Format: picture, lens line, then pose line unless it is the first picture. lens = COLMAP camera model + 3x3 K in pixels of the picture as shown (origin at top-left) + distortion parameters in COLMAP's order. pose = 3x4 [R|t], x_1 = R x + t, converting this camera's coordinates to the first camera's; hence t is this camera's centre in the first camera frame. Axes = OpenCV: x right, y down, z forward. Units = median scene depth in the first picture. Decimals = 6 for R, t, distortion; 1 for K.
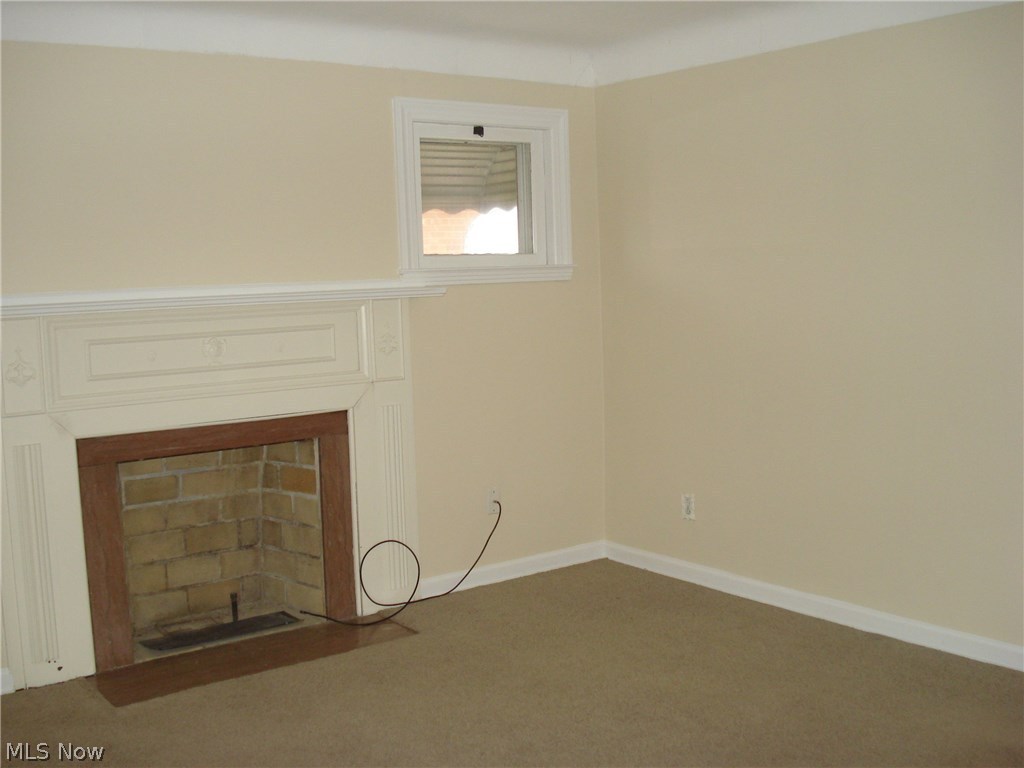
lens RADIAL K [[1179.1, 0, 512.0], [0, 1179.1, 384.0], [0, 0, 1]] dist [-0.022079, -0.210814]
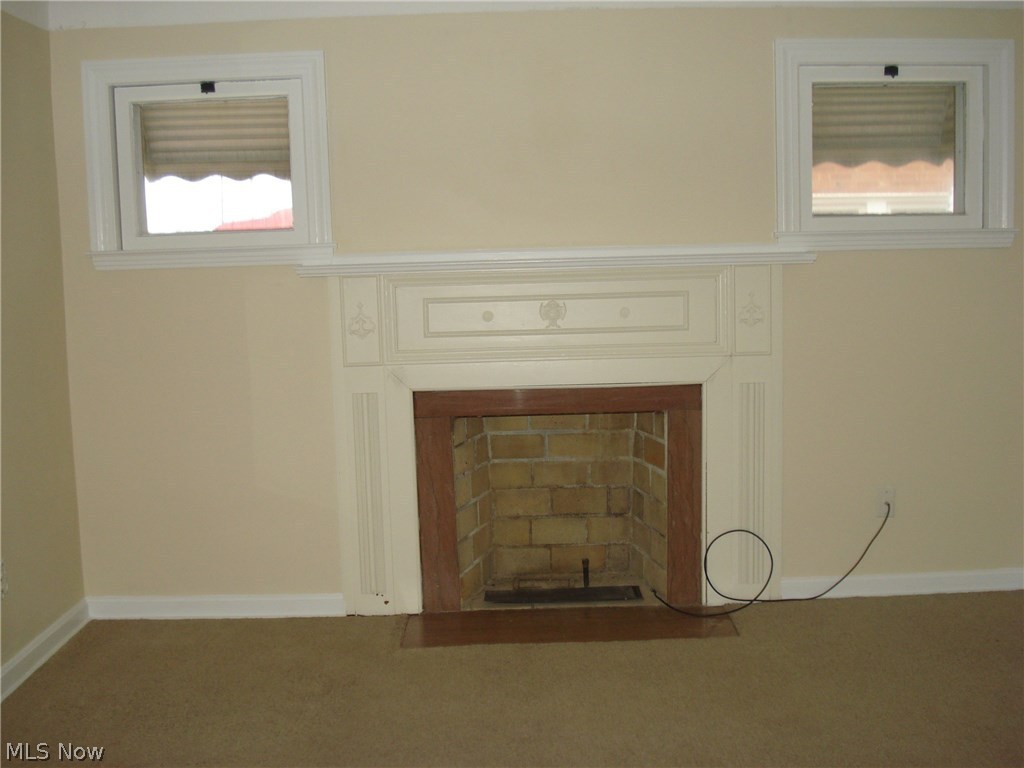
lens RADIAL K [[1179.1, 0, 512.0], [0, 1179.1, 384.0], [0, 0, 1]] dist [-0.022079, -0.210814]
pose [[0.811908, 0.080657, -0.578187, 0.272776], [-0.057585, 0.996645, 0.058169, -0.023085], [0.580939, -0.013932, 0.813828, 0.156672]]
